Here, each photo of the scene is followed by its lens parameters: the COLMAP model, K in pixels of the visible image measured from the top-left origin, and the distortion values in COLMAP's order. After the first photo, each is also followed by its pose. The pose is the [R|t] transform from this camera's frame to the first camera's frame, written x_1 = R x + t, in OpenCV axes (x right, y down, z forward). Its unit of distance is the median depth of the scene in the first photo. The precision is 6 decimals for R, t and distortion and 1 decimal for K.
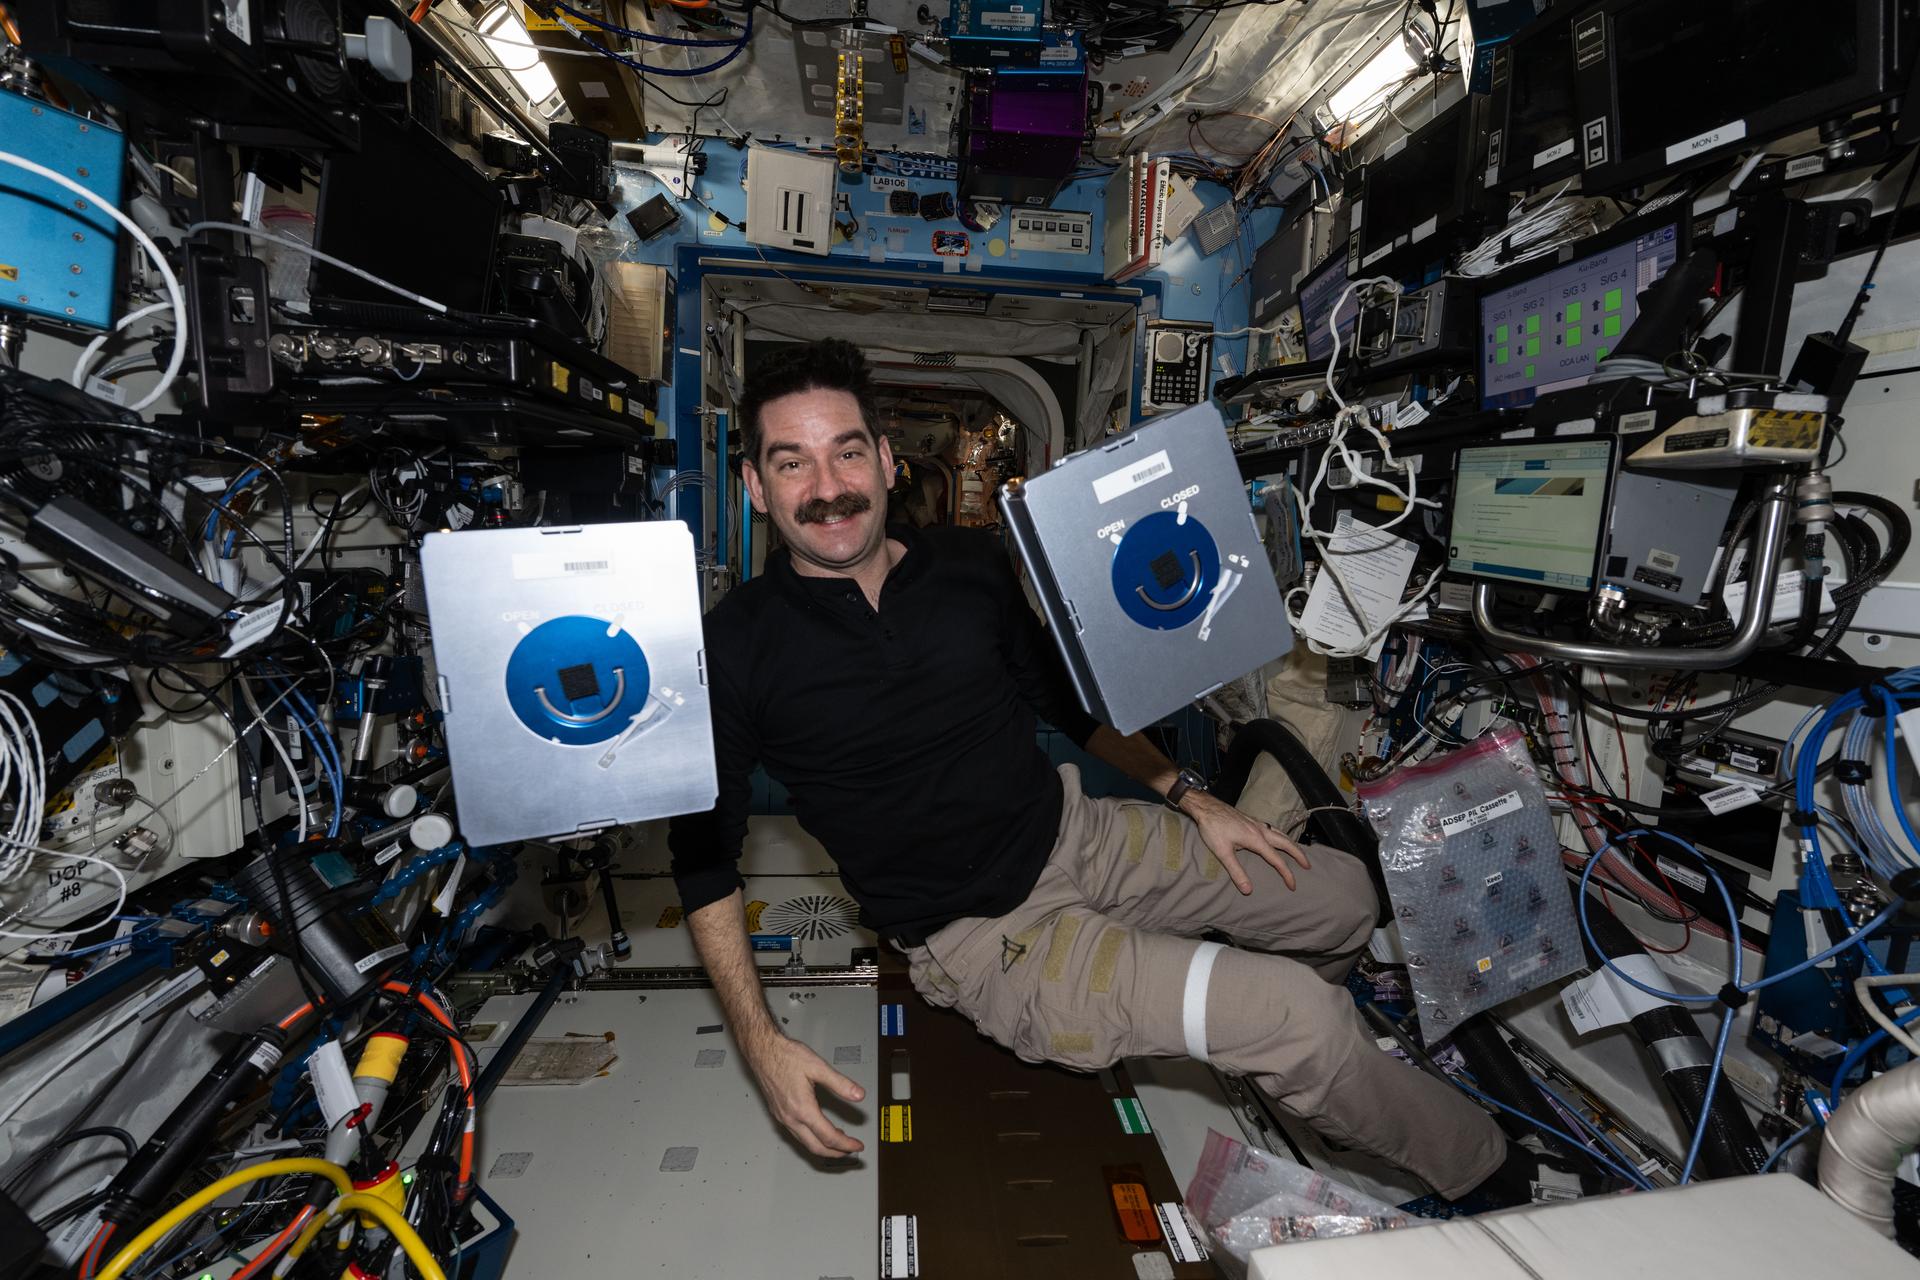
lens RADIAL K [[1086.6, 0, 965.1], [0, 1086.6, 648.3], [0, 0, 1]] dist [0.002650, -0.000680]
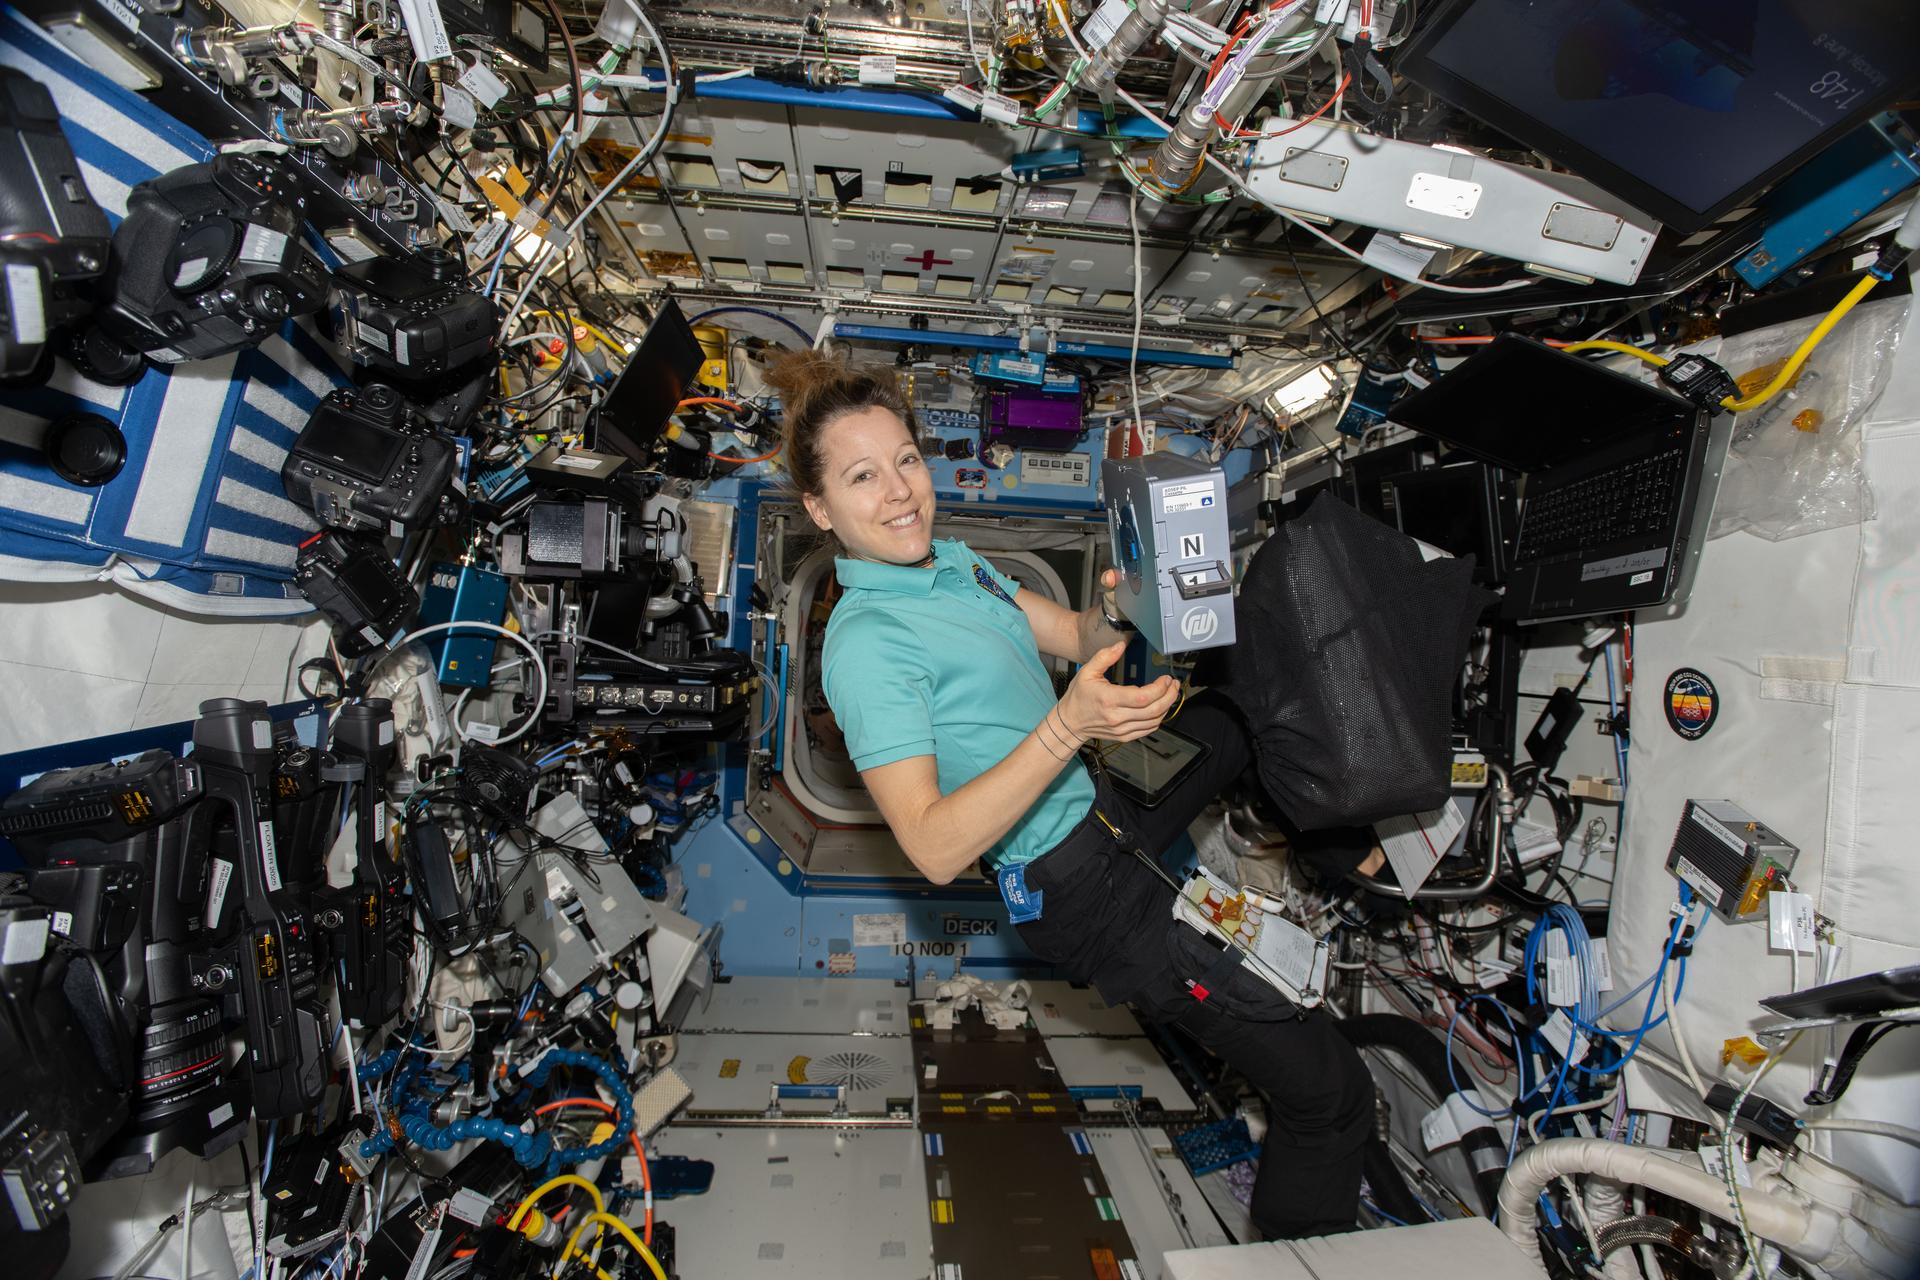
lens RADIAL K [[1067.6, 0, 972.7], [0, 1067.6, 637.7], [0, 0, 1]] dist [-0.060034, -0.000054]
pose [[0.999953, 0.009288, -0.002931, -0.017130], [-0.009629, 0.988039, -0.153900, -0.064303], [0.001467, 0.153921, 0.988082, -0.315813]]
